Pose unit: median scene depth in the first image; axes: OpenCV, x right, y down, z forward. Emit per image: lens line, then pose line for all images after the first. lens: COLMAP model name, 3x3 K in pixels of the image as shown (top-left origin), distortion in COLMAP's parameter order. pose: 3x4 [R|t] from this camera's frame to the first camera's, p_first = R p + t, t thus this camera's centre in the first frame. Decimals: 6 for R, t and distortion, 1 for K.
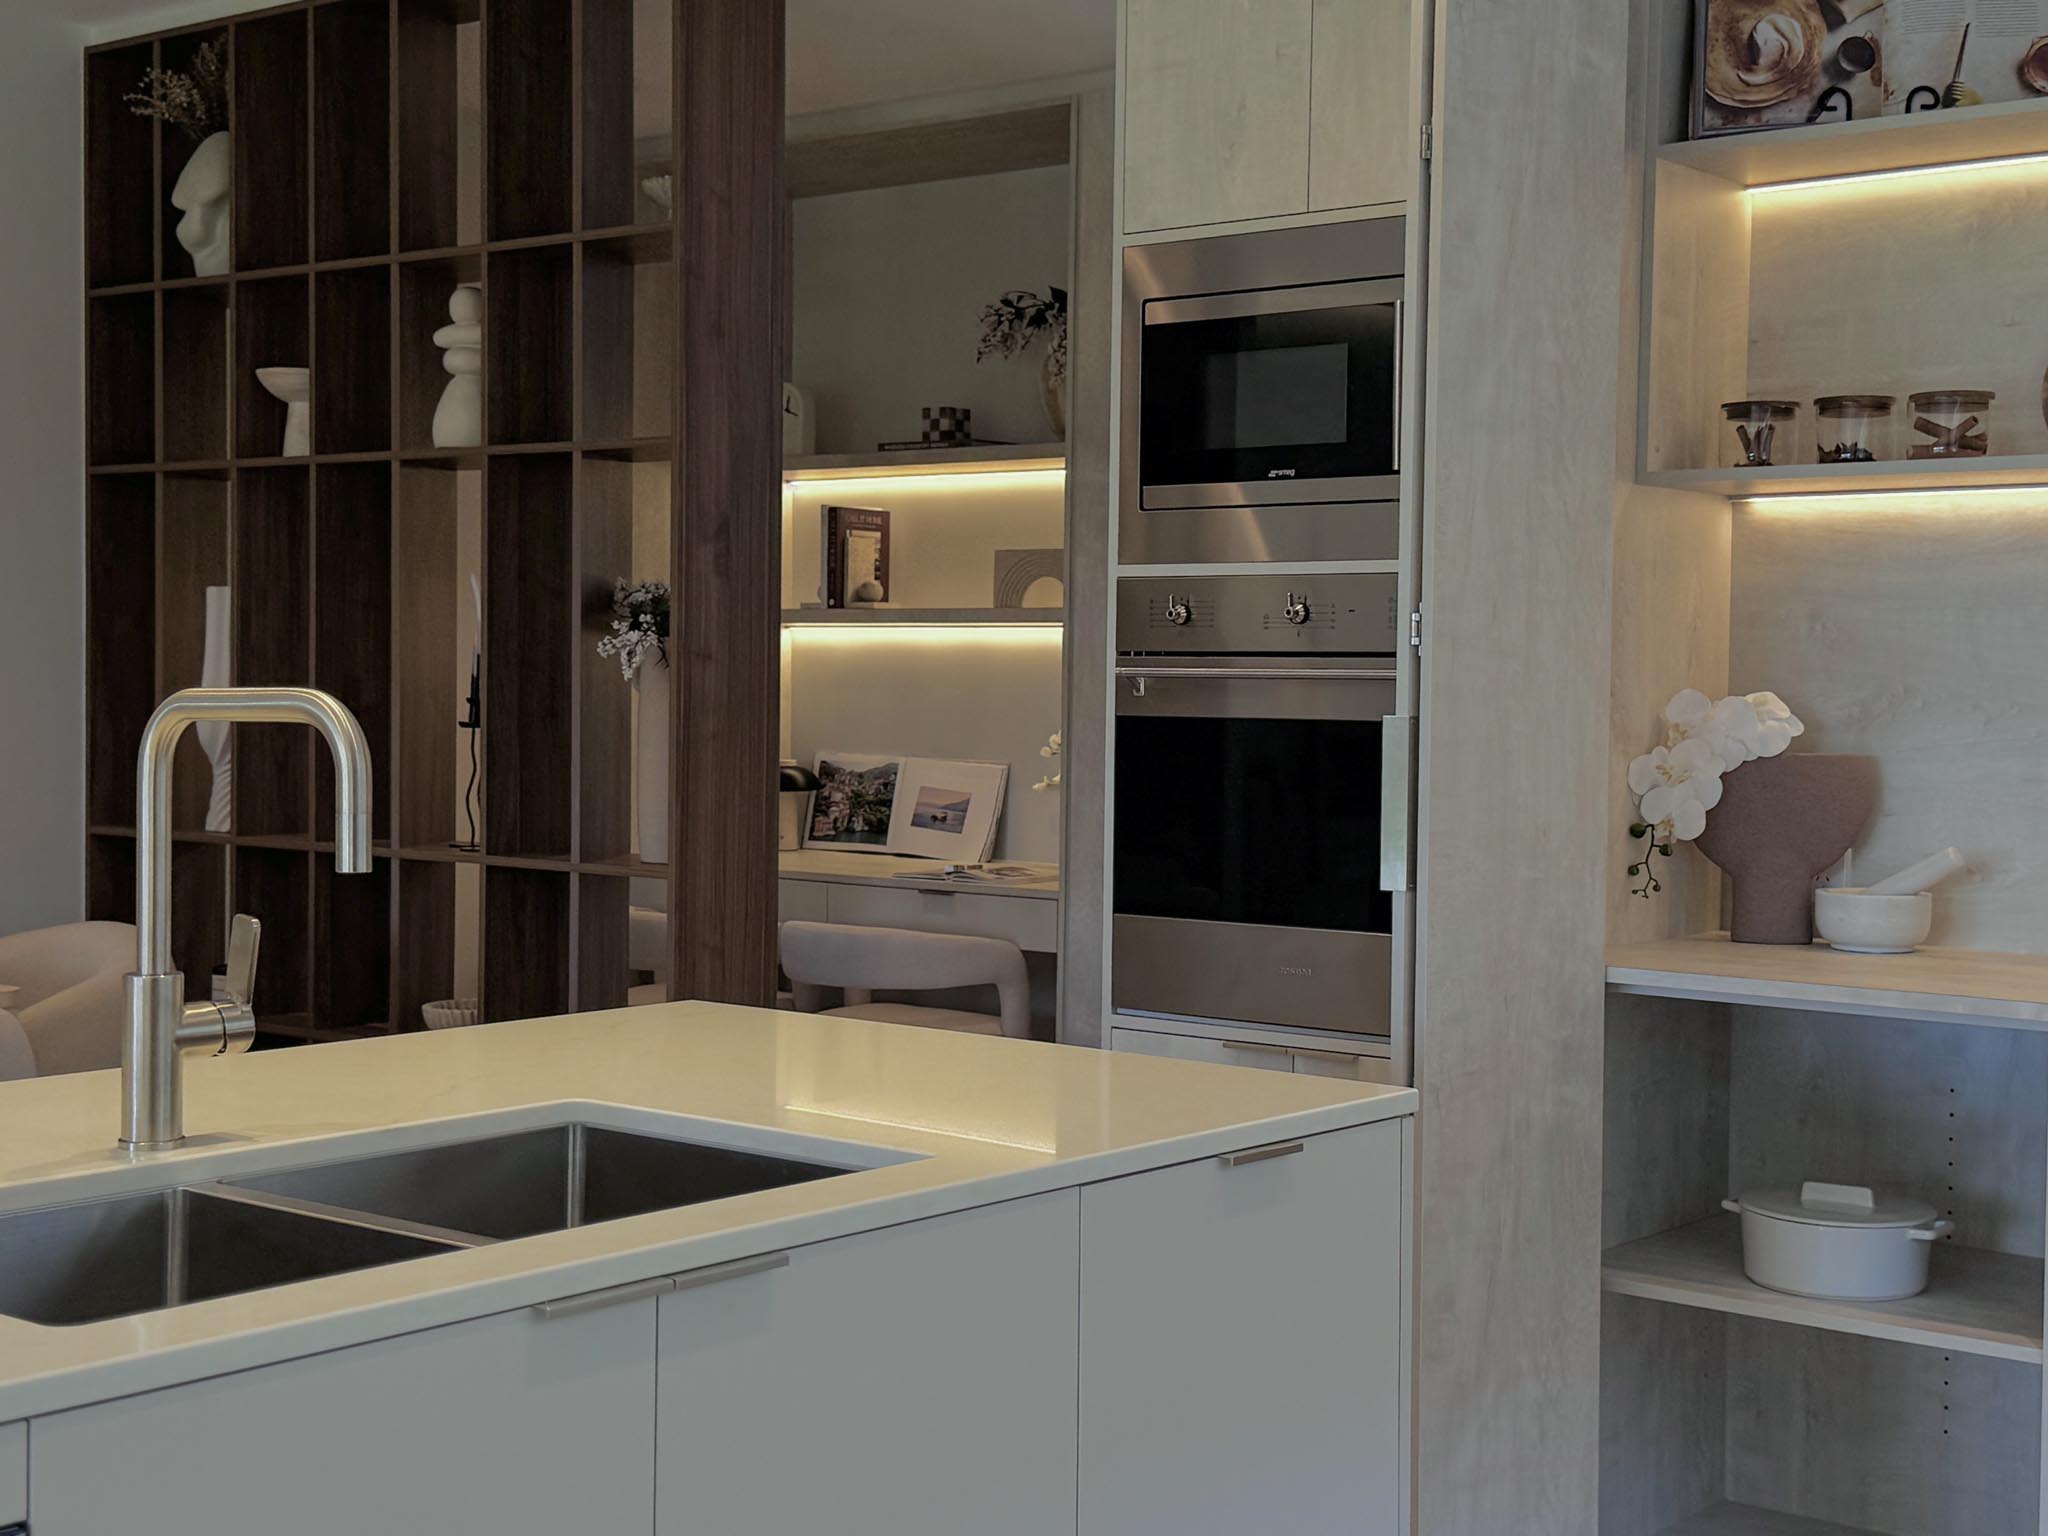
lens RADIAL K [[2808.2, 0, 1024.0], [0, 2808.2, 768.0], [0, 0, 1]] dist [0.384775, -0.793500]
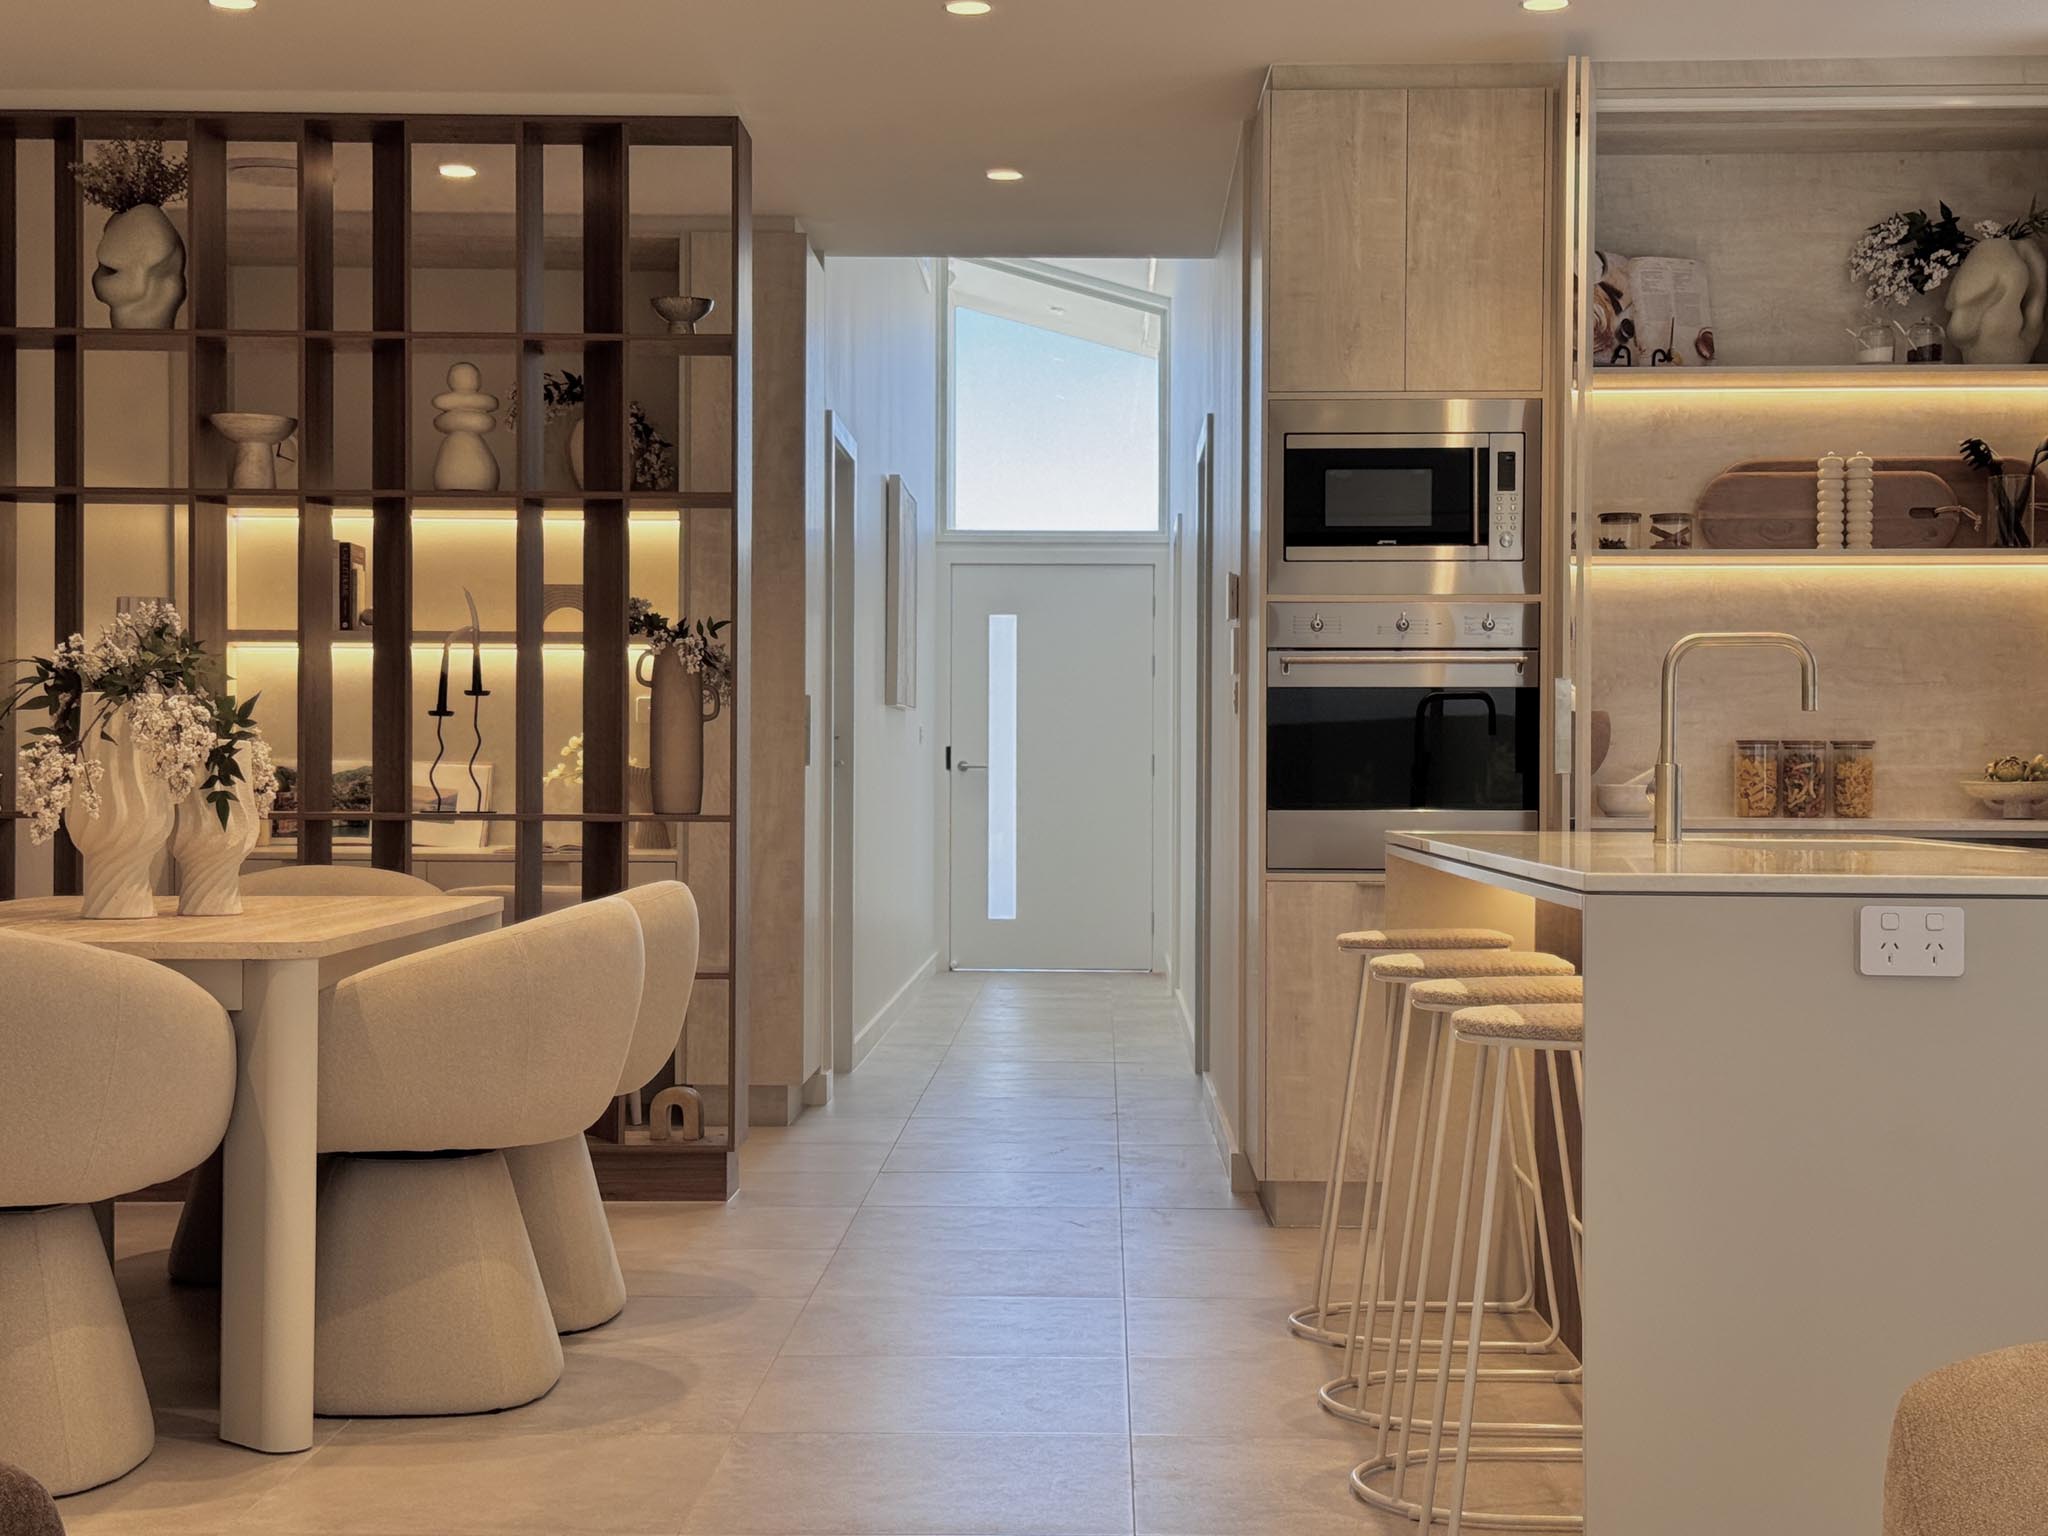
lens RADIAL K [[3148.7, 0, 1024.0], [0, 3148.7, 768.0], [0, 0, 1]] dist [0.318605, -0.025940]
pose [[0.793851, -0.008822, 0.608048, -1.242487], [0.025605, 0.999493, -0.018928, 0.060792], [-0.607573, 0.030596, 0.793674, -0.362812]]
